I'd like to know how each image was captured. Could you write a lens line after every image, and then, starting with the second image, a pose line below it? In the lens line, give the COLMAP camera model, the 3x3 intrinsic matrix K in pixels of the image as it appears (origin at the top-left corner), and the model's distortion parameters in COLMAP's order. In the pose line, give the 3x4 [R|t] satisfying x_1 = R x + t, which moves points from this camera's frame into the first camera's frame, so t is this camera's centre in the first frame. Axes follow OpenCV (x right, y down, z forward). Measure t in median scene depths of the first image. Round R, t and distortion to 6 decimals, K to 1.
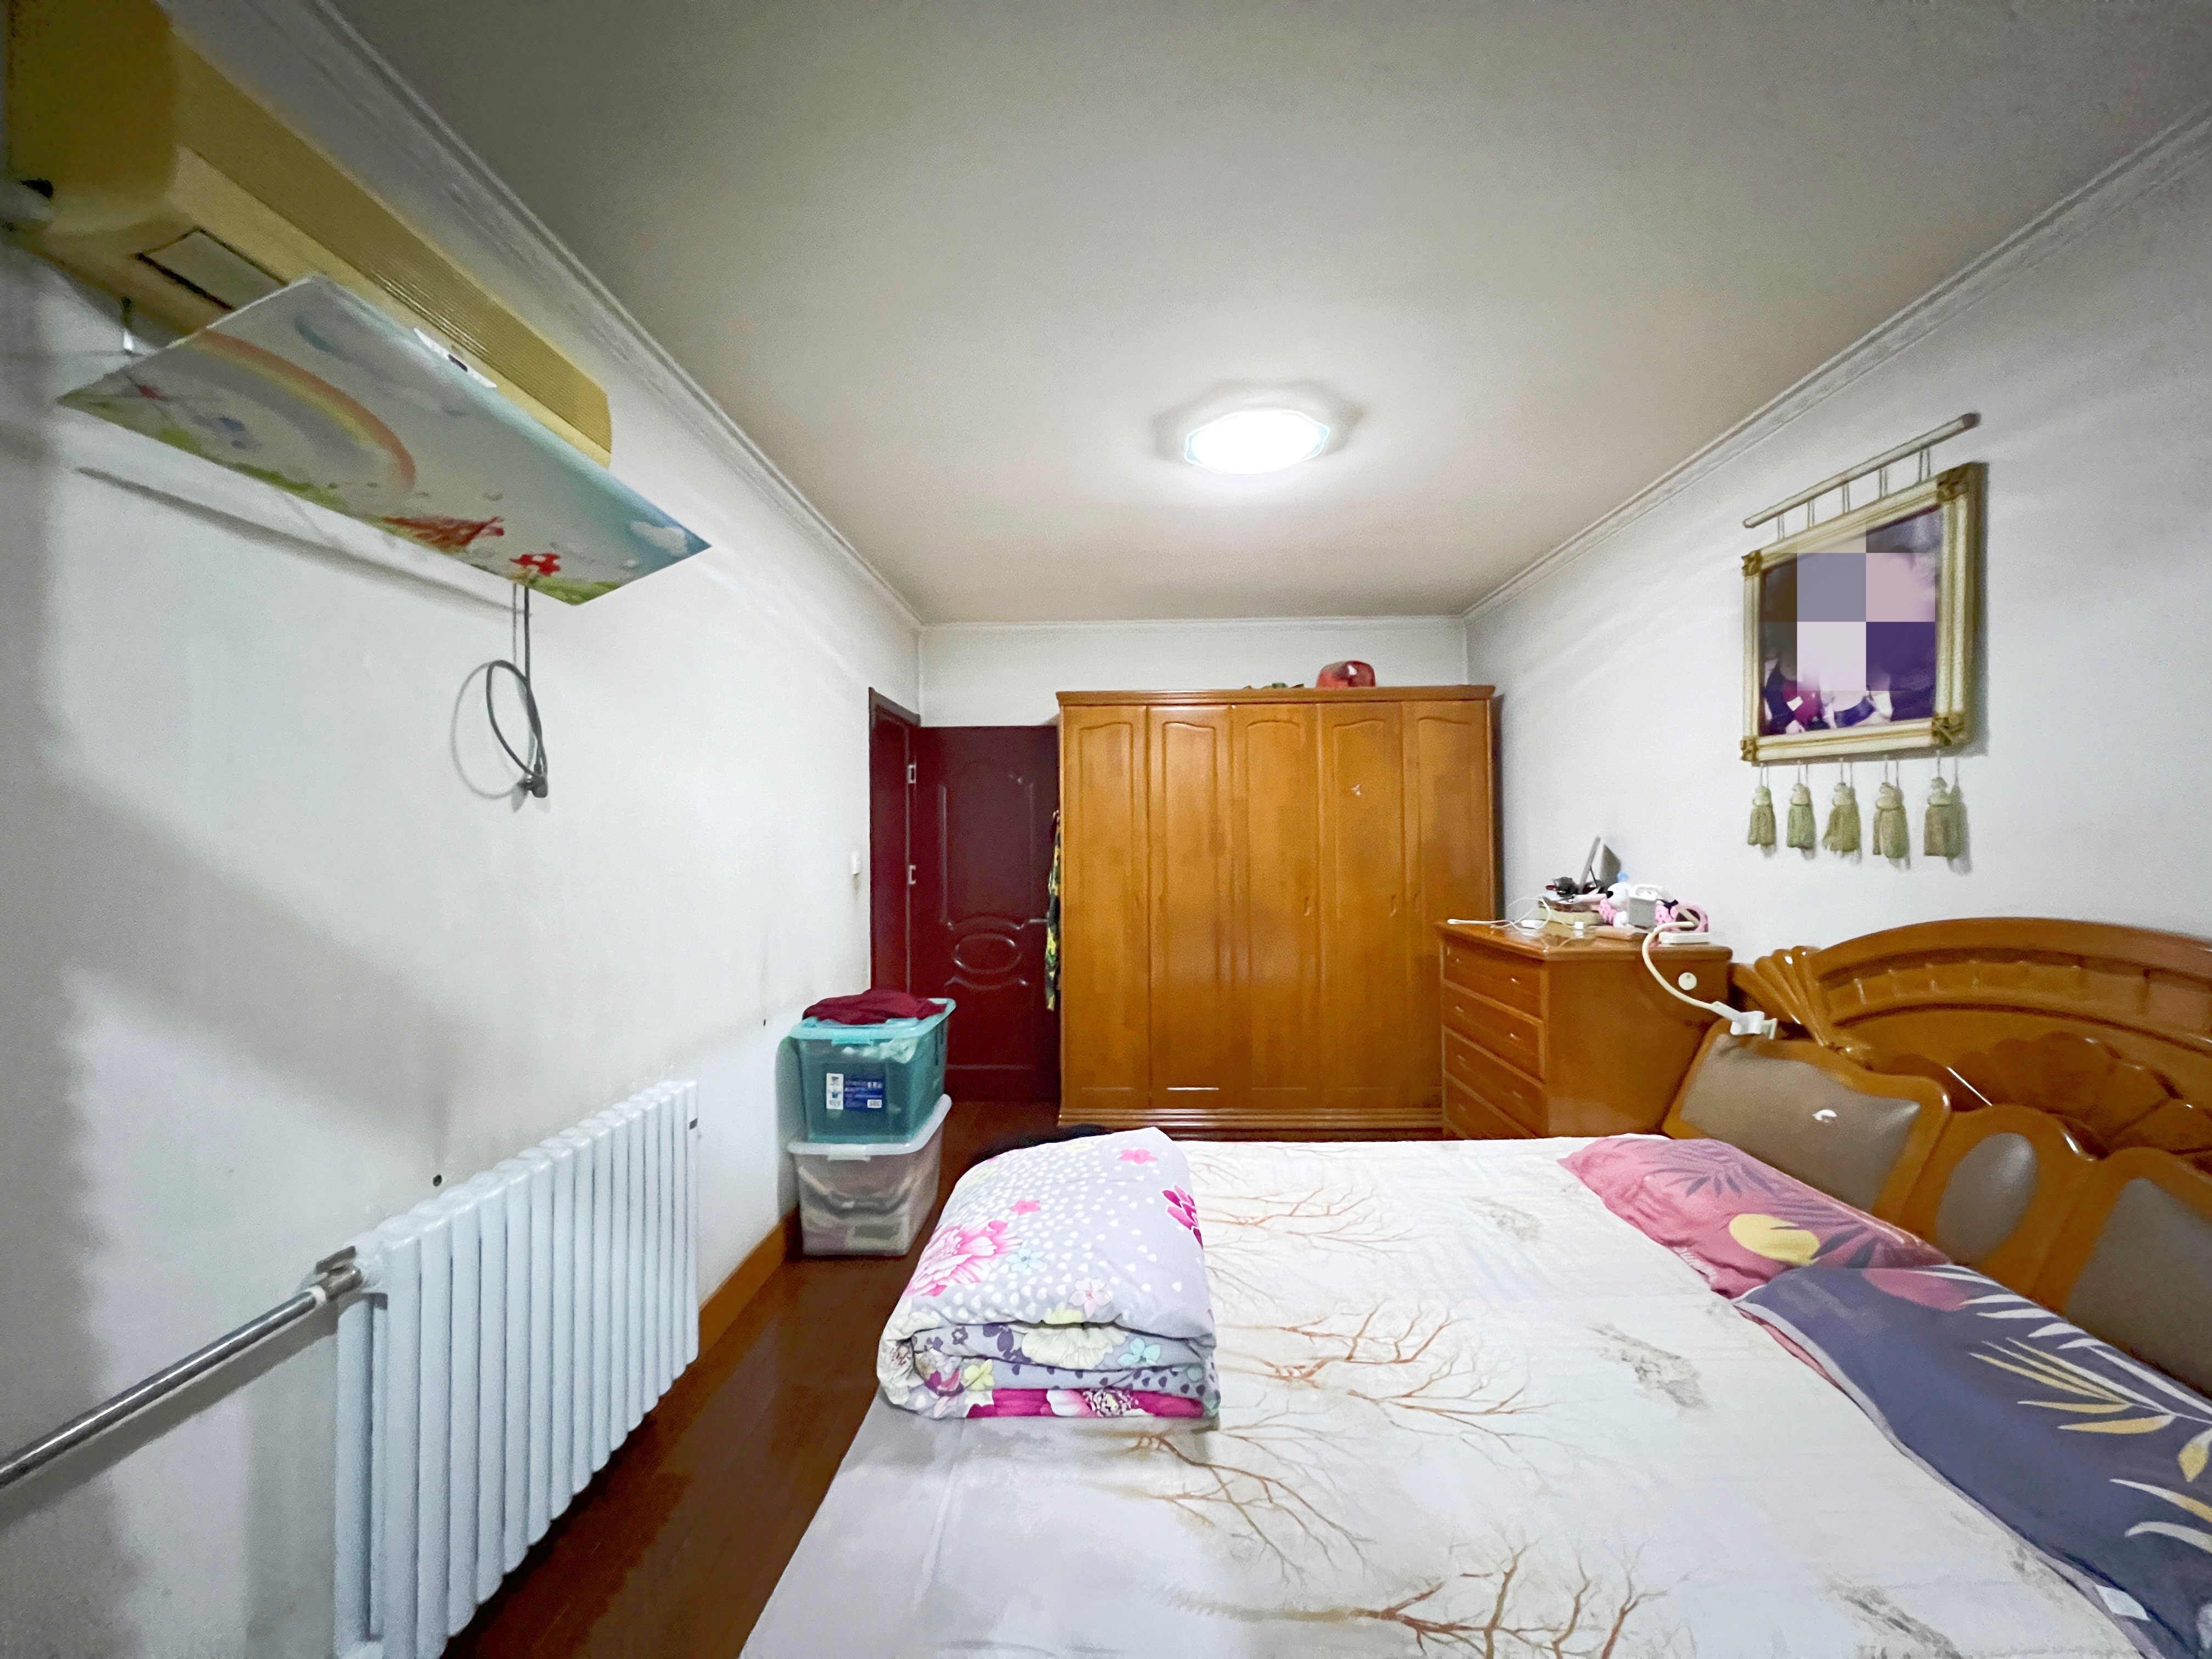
lens RADIAL K [[891.9, 0, 1111.2], [0, 891.9, 824.7], [0, 0, 1]] dist [-0.001199, -0.000111]
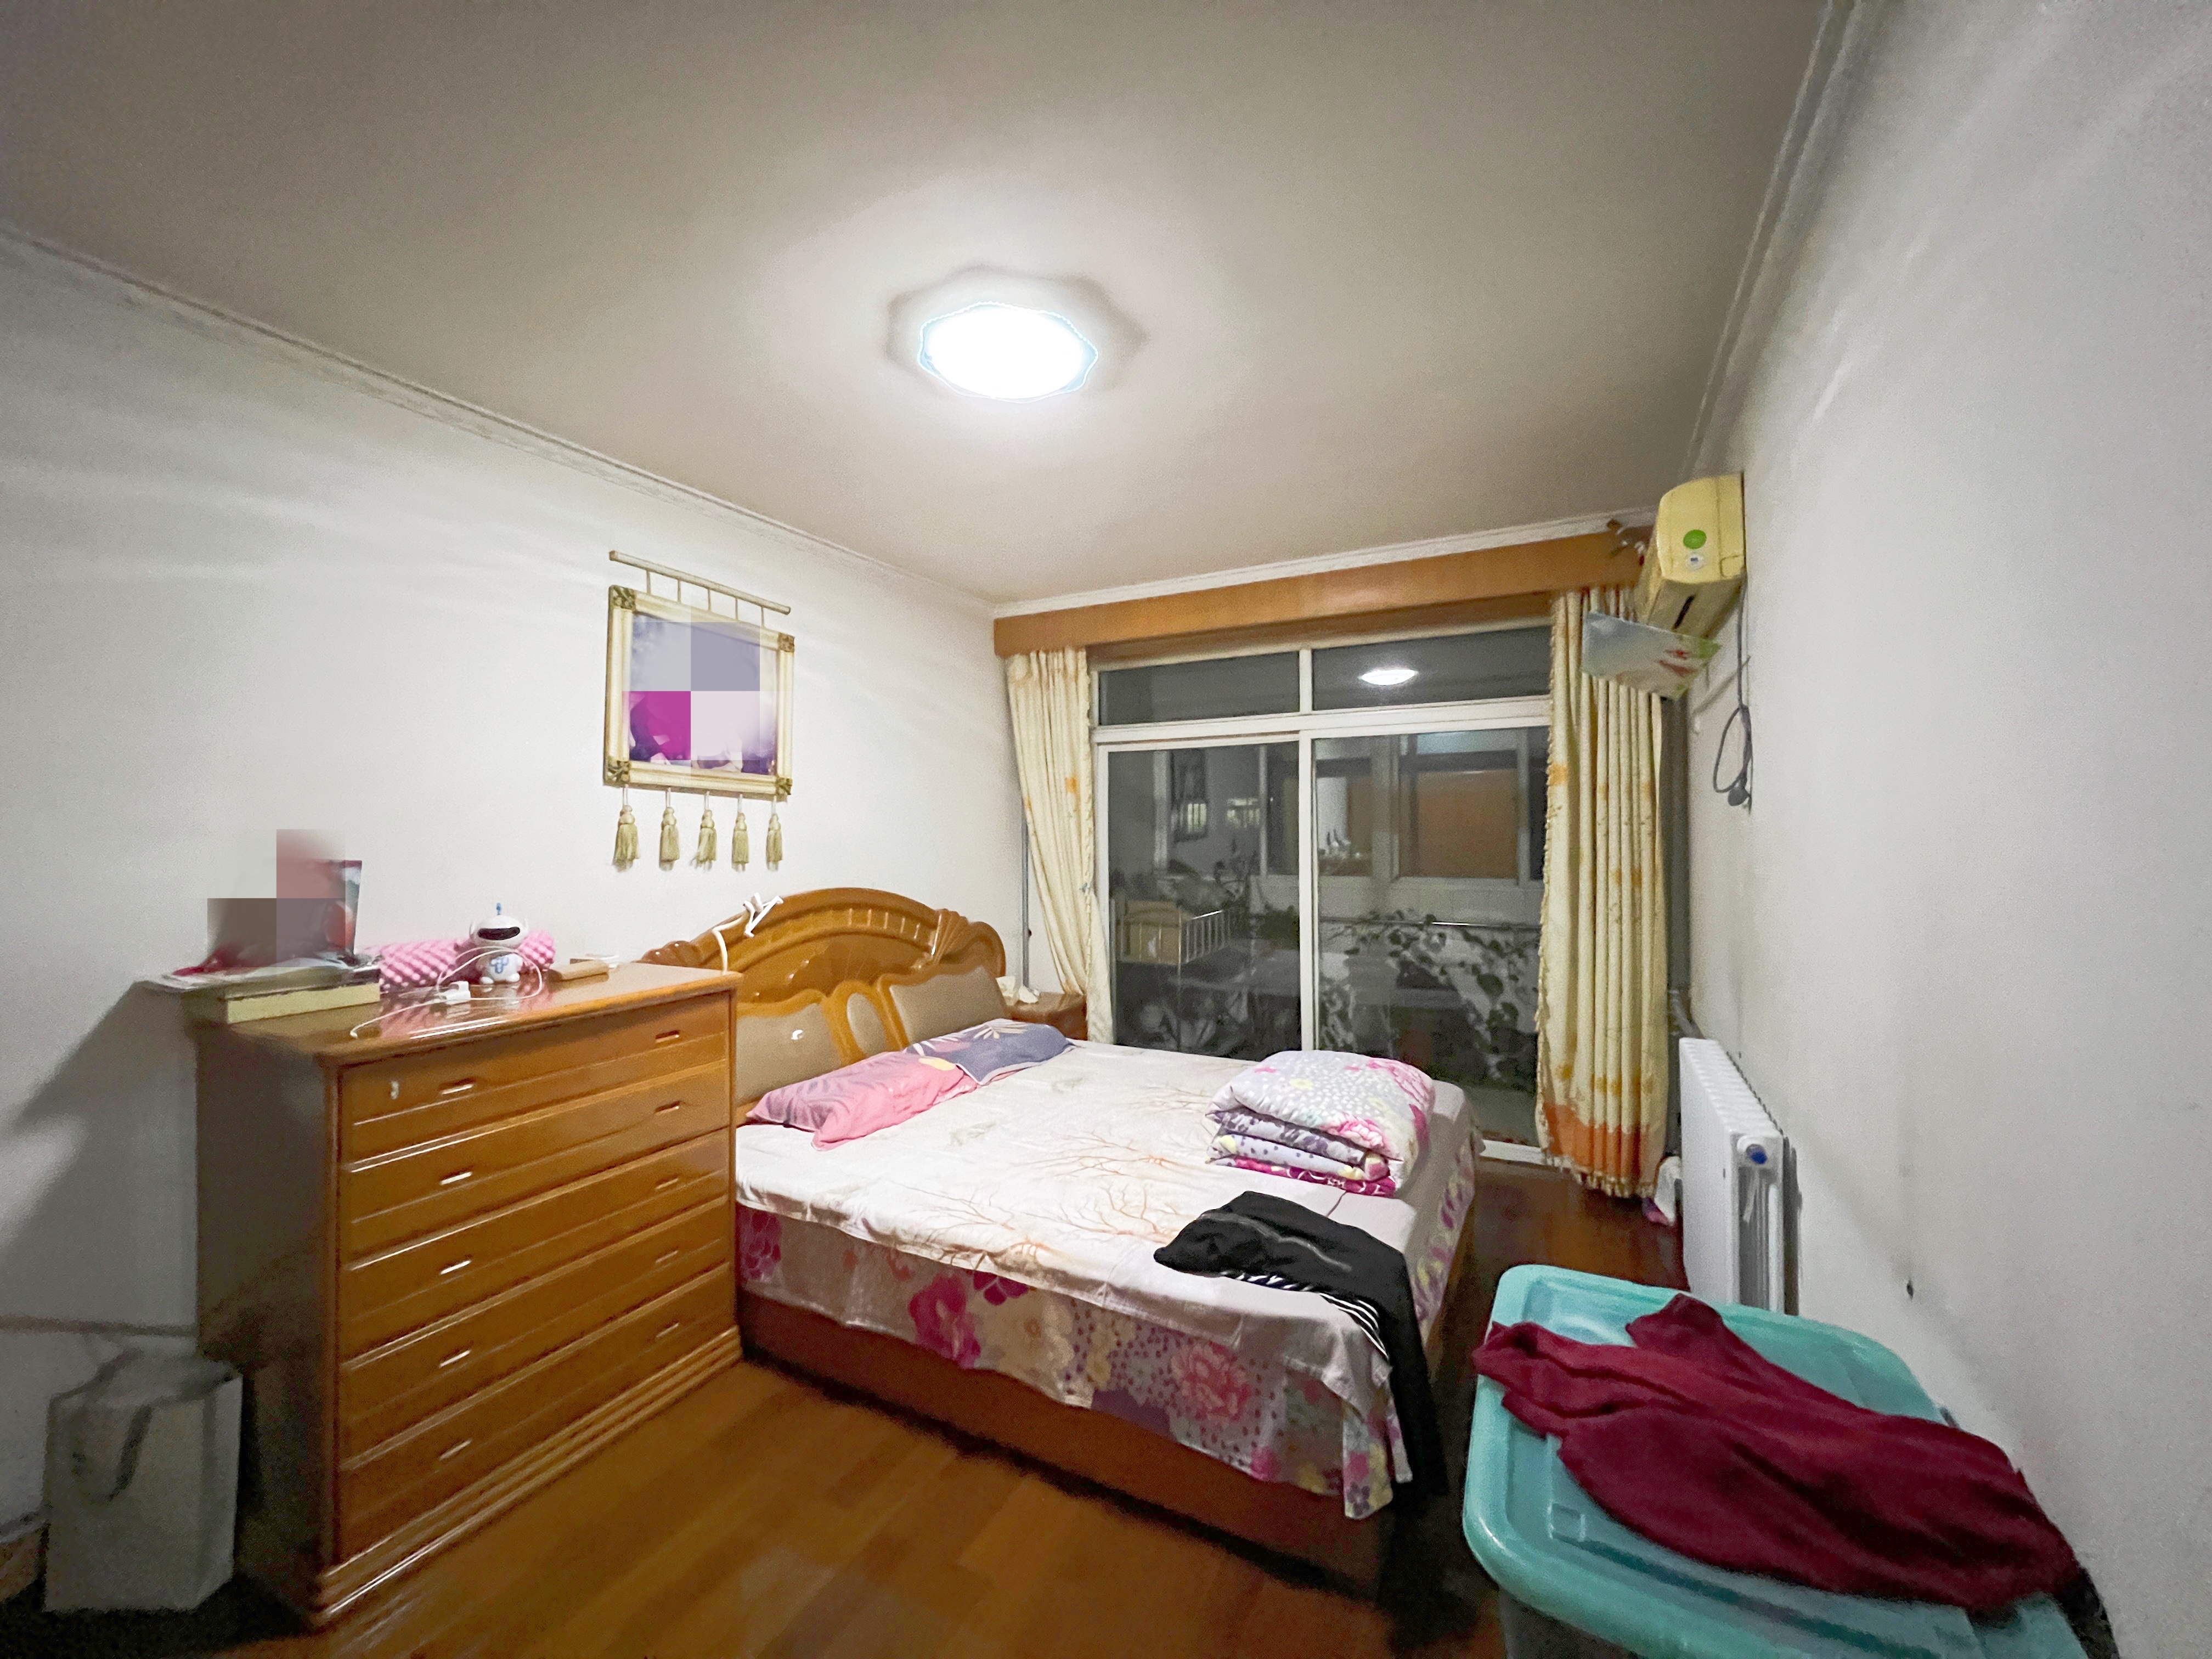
lens RADIAL K [[891.9, 0, 1111.2], [0, 891.9, 831.1], [0, 0, 1]] dist [-0.001199, -0.000111]
pose [[-0.900689, 0.006319, 0.434419, -0.311553], [0.000780, 0.999916, -0.012929, 0.001148], [-0.434464, -0.011306, -0.900618, 1.990240]]
